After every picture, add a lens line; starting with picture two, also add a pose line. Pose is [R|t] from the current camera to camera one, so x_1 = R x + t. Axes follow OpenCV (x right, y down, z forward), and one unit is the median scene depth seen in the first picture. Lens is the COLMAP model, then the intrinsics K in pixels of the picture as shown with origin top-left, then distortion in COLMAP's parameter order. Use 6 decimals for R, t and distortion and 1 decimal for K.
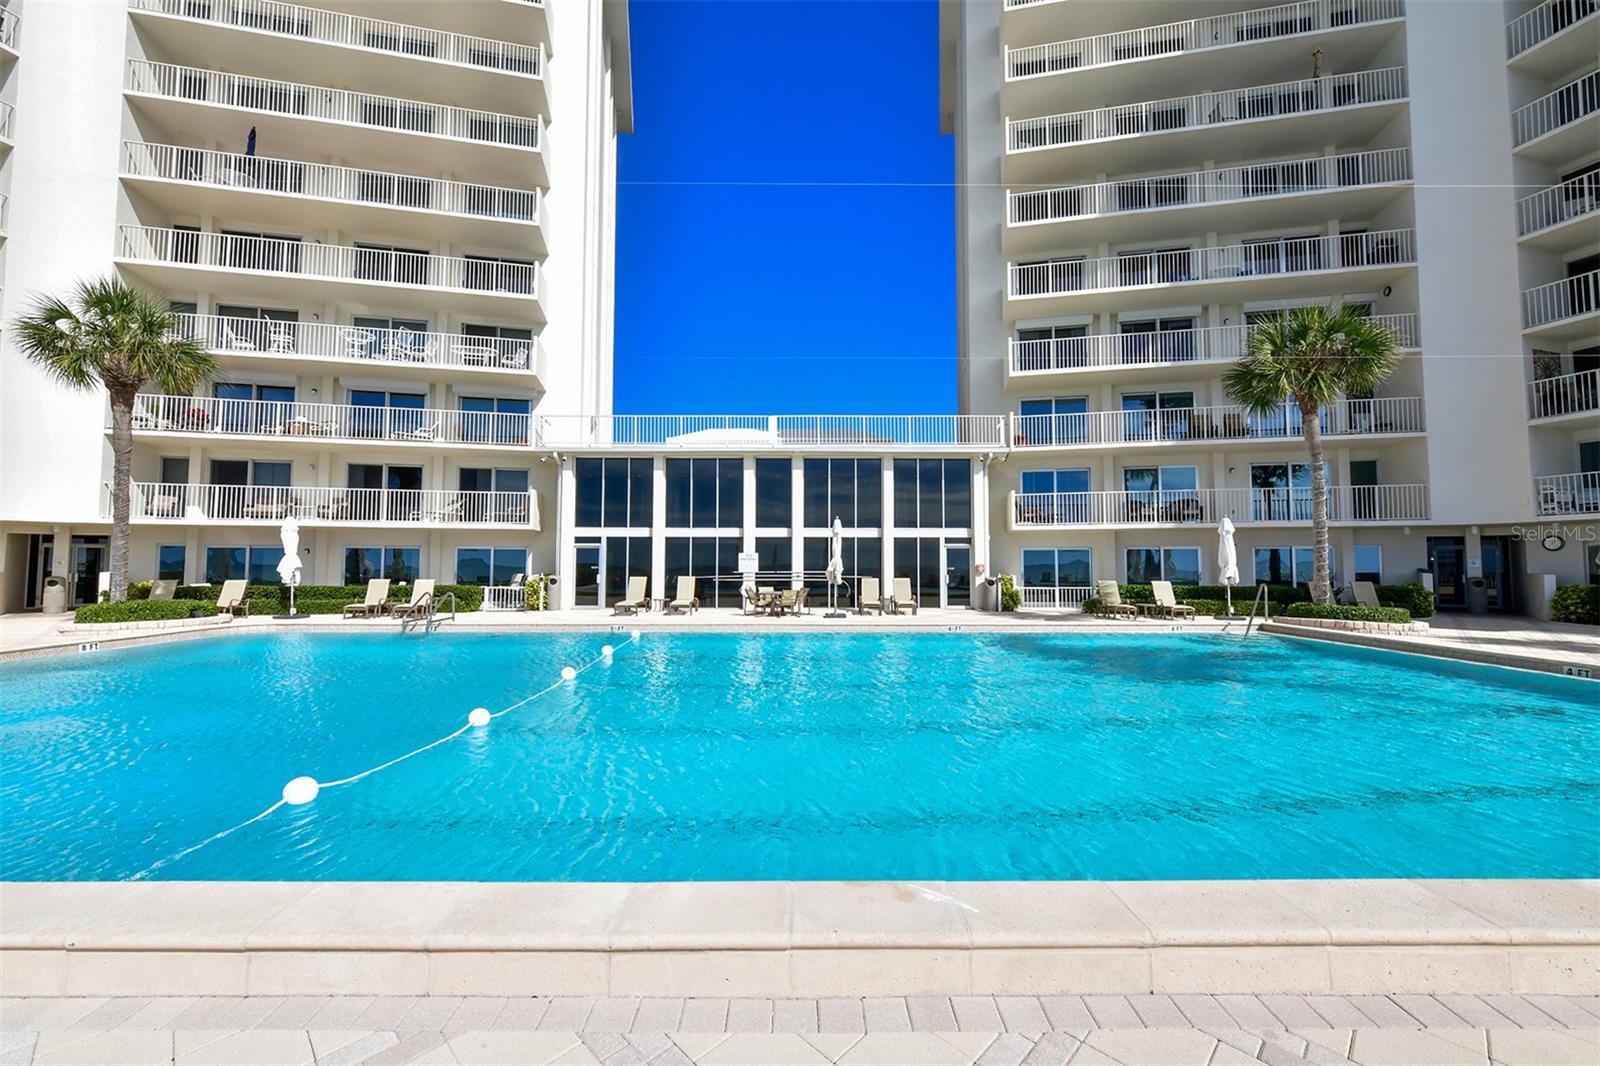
lens RADIAL K [[622.6, 0, 804.1], [0, 622.6, 527.4], [0, 0, 1]] dist [-0.001569, -0.000158]
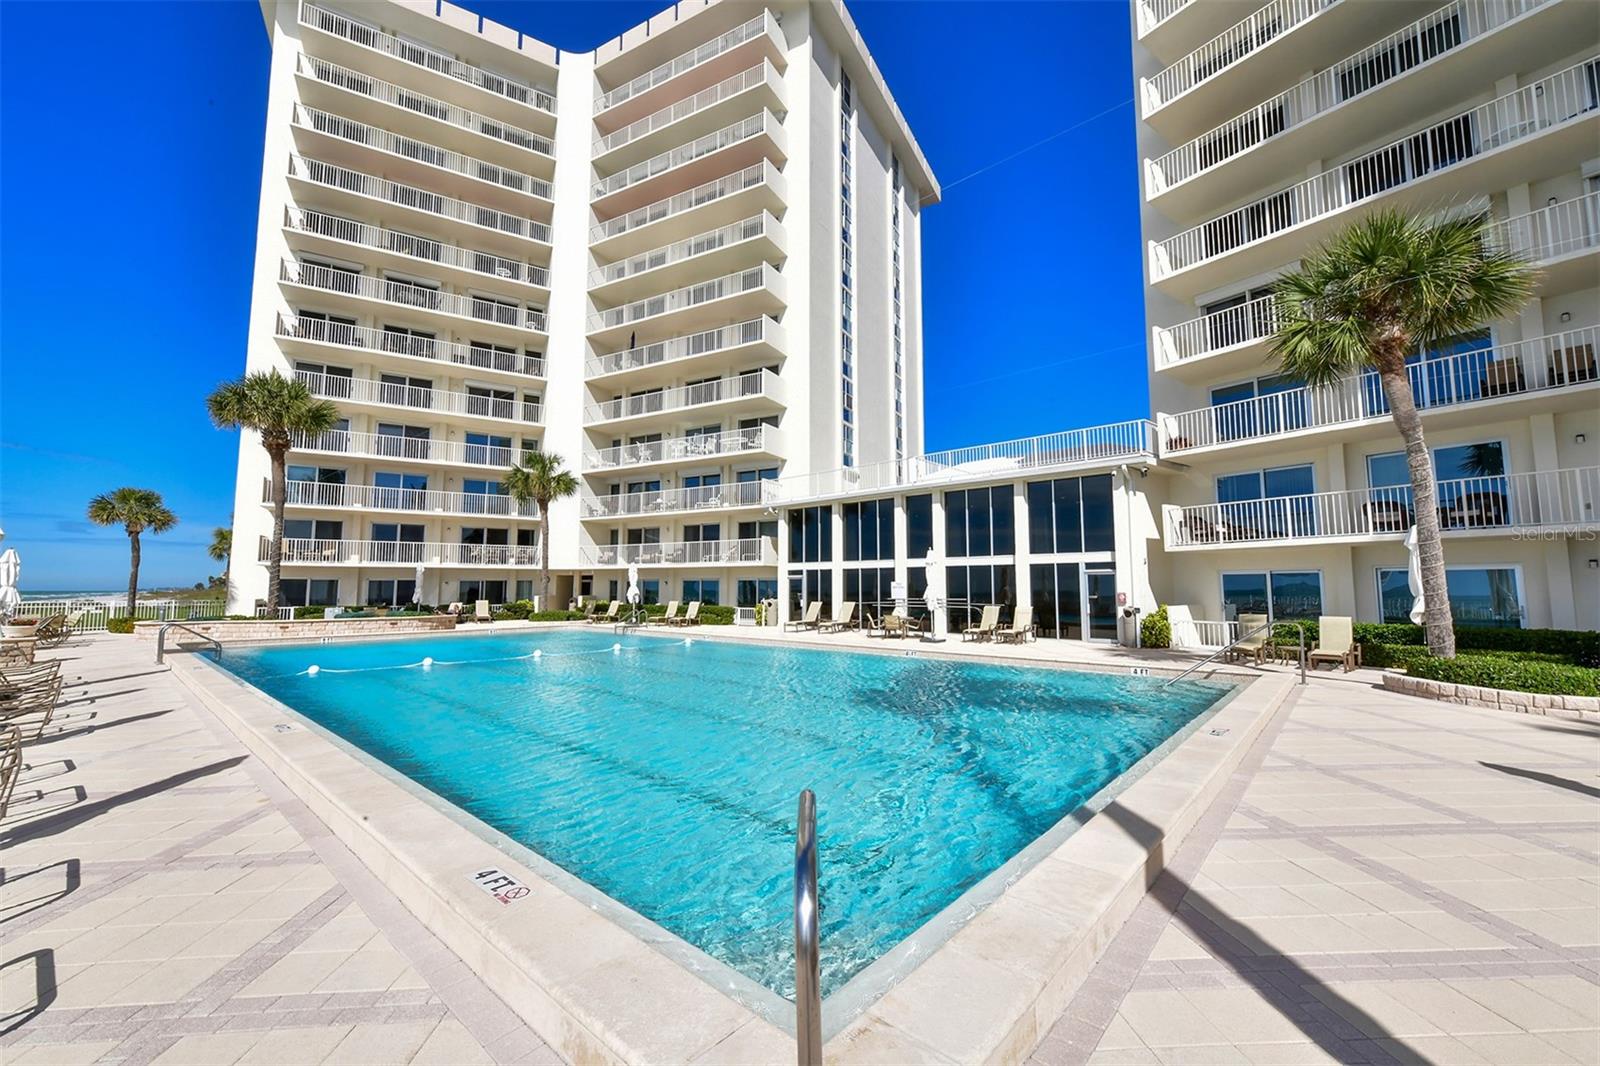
lens RADIAL K [[622.6, 0, 804.1], [0, 622.6, 527.4], [0, 0, 1]] dist [-0.001569, -0.000158]
pose [[0.744413, -0.066859, -0.664363, 0.526342], [0.038790, 0.997624, -0.056934, 0.000718], [0.666591, 0.016612, 0.745238, 0.050917]]
